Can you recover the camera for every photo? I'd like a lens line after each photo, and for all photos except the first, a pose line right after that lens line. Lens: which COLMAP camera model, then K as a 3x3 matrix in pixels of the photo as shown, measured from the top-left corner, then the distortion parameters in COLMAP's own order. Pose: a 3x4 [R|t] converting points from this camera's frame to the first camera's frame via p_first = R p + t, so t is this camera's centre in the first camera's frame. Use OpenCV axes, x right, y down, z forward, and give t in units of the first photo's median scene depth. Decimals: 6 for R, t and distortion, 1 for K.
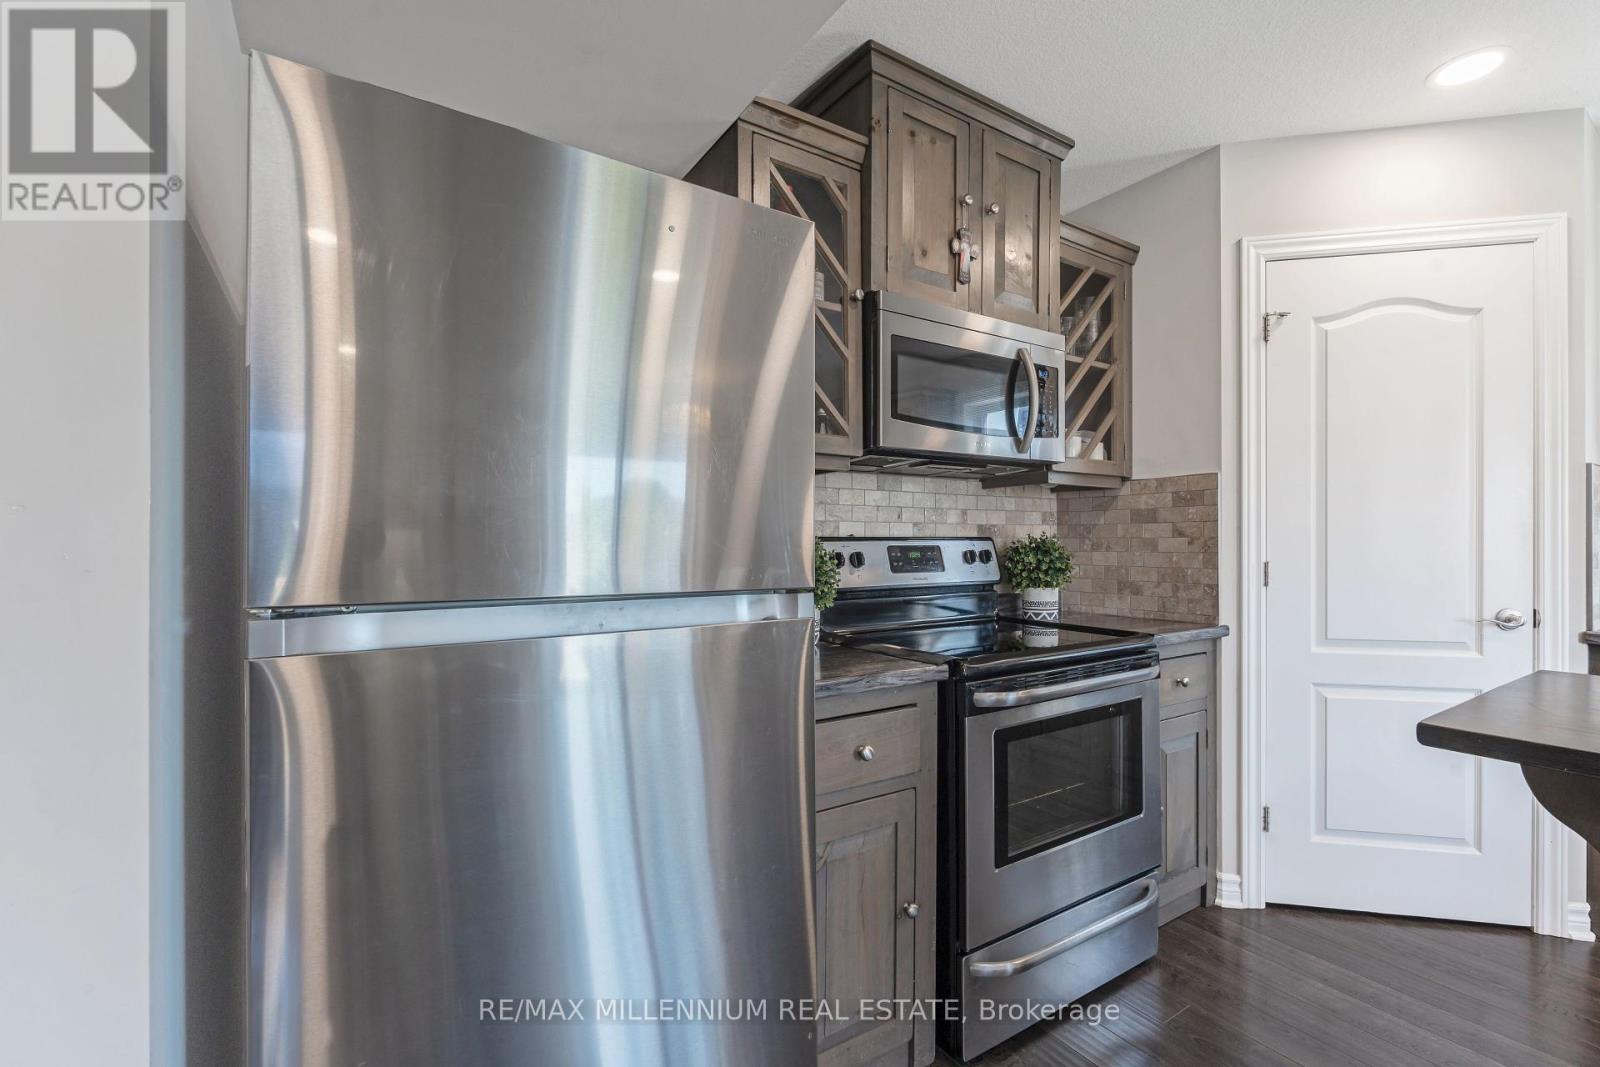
lens RADIAL K [[699.0, 0, 802.2], [0, 699.0, 539.3], [0, 0, 1]] dist [-0.003283, -0.000468]
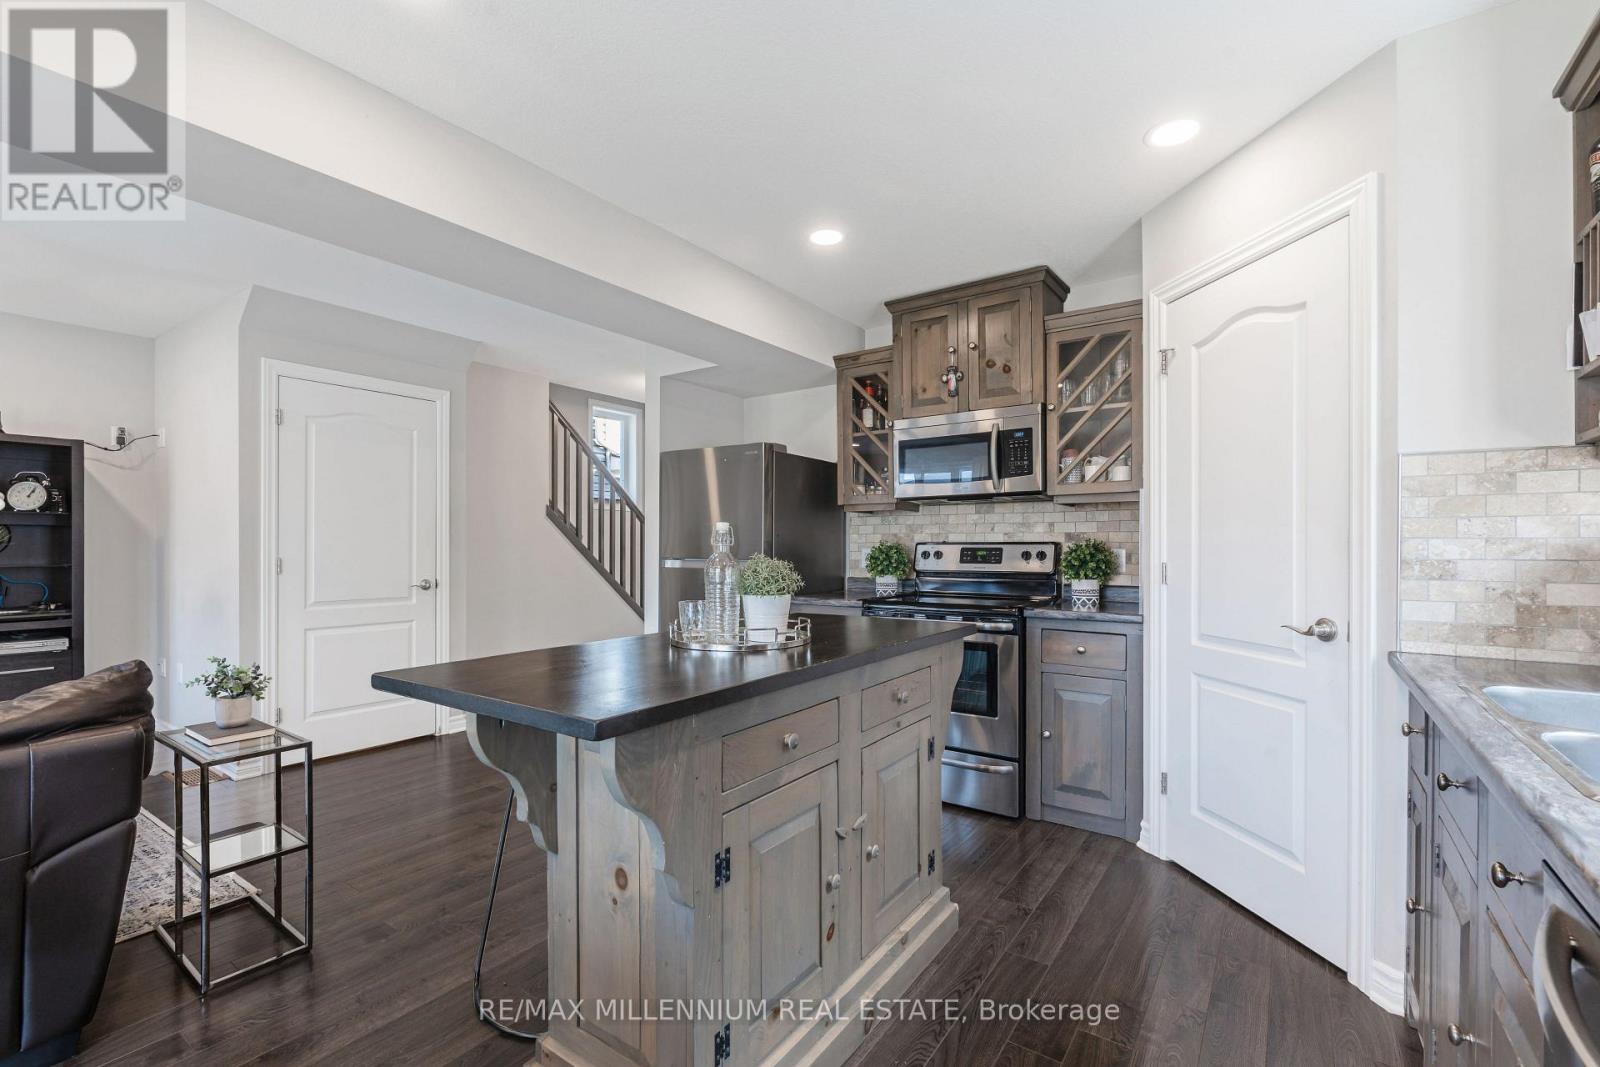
lens RADIAL K [[698.5, 0, 801.7], [0, 698.5, 543.0], [0, 0, 1]] dist [-0.005448, 0.000221]
pose [[0.368344, -0.000875, -0.929689, 1.593816], [0.002148, 0.999998, -0.000090, -0.002276], [0.929687, -0.001963, 0.368345, 0.006890]]
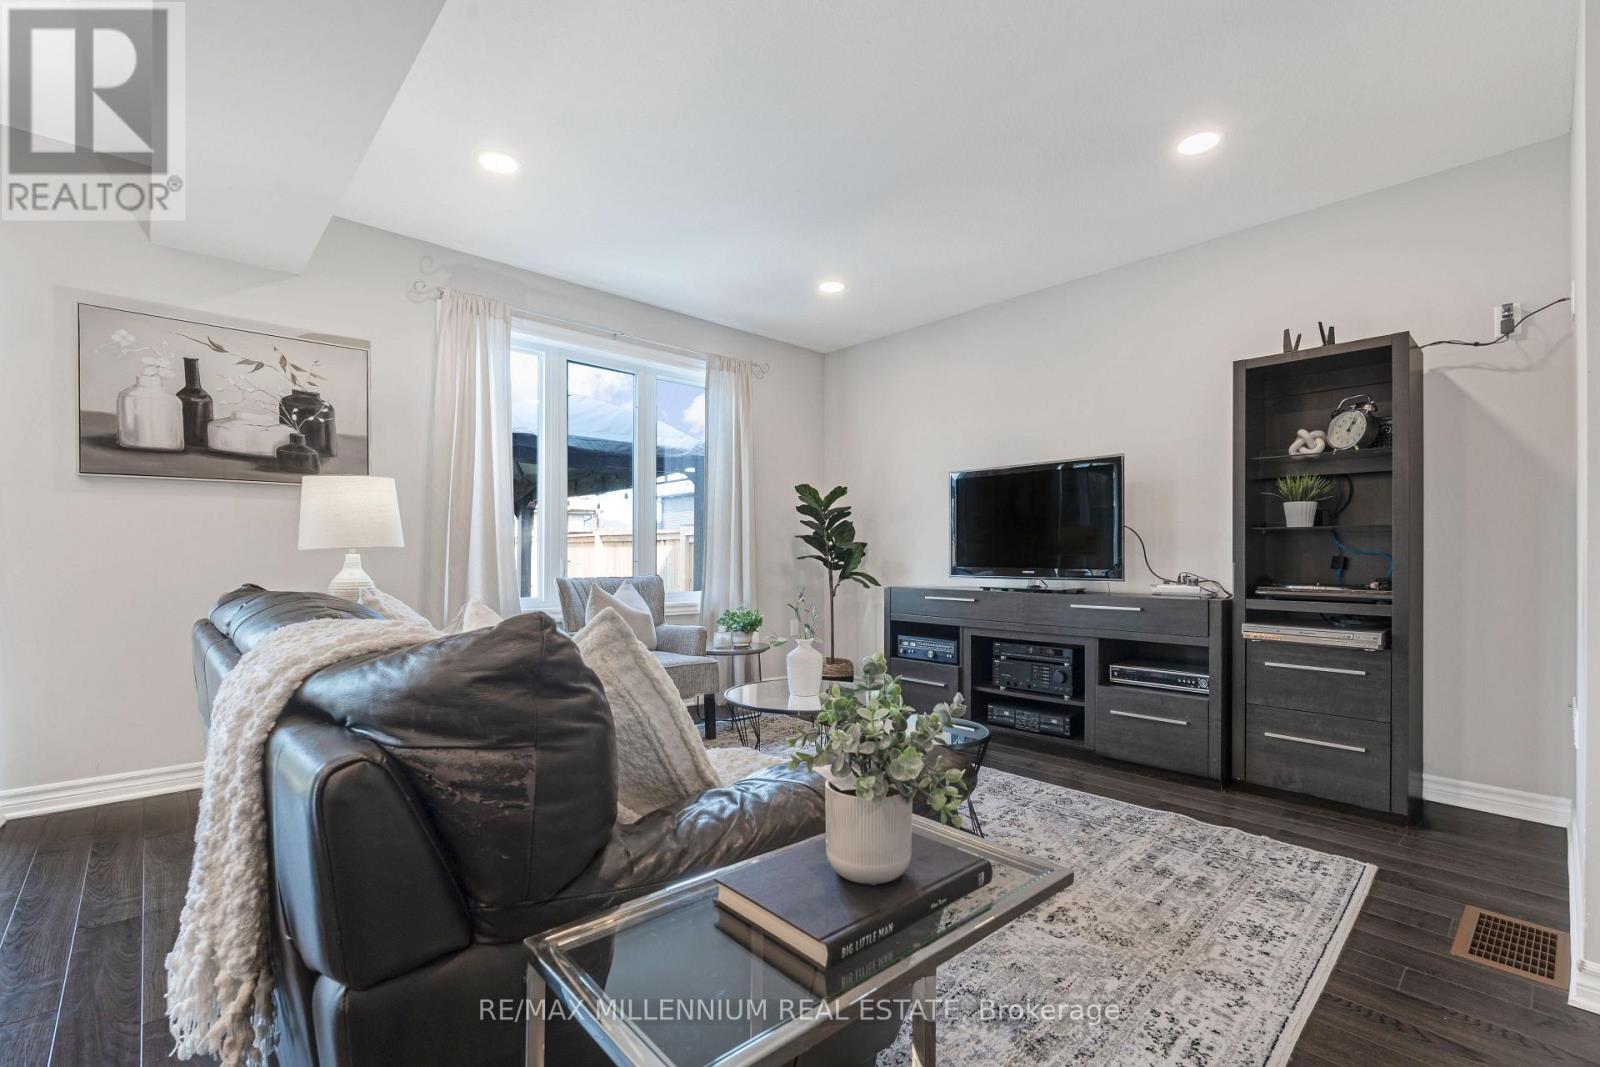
lens RADIAL K [[702.3, 0, 795.8], [0, 702.3, 557.9], [0, 0, 1]] dist [-0.004339, -0.000981]
pose [[-0.986931, -0.000915, -0.161143, 0.466527], [-0.001093, 0.999999, 0.001015, 0.105640], [0.161141, 0.001178, -0.986931, -0.065018]]
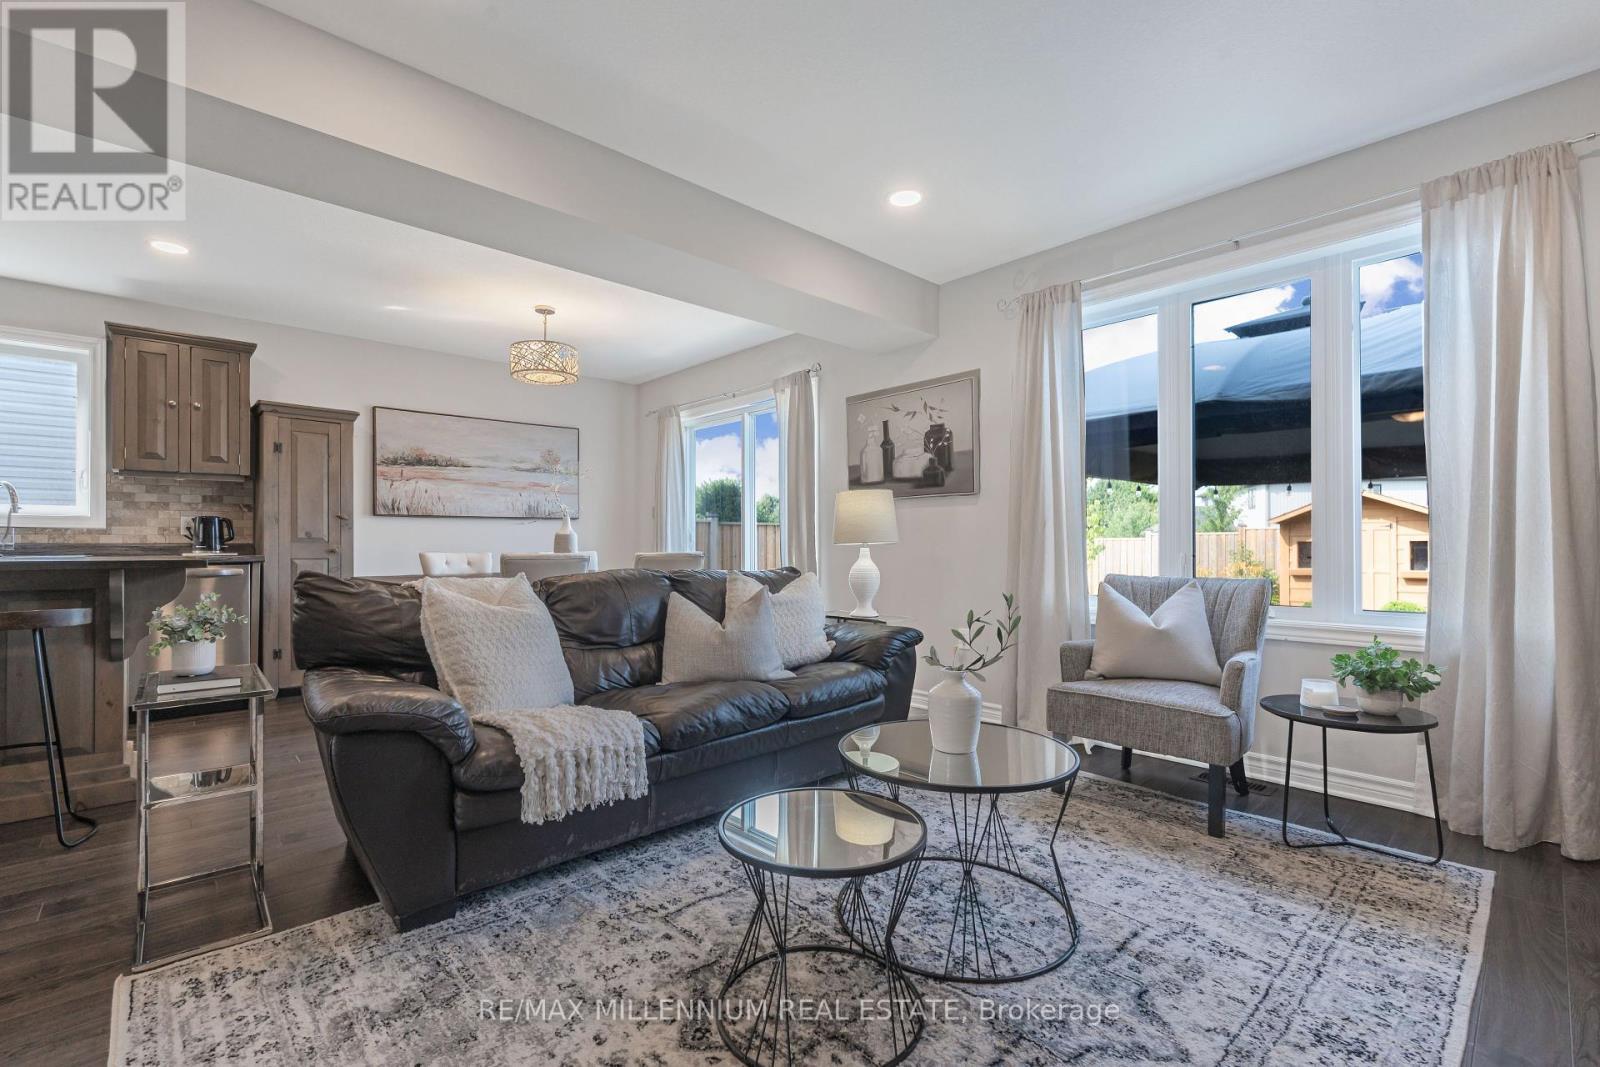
lens RADIAL K [[698.5, 0, 801.7], [0, 698.5, 543.0], [0, 0, 1]] dist [-0.005448, 0.000221]
pose [[-0.163360, 0.004588, 0.986556, -0.567570], [-0.001337, 0.999987, -0.004872, 0.097588], [-0.986566, -0.002115, -0.163352, -0.967496]]
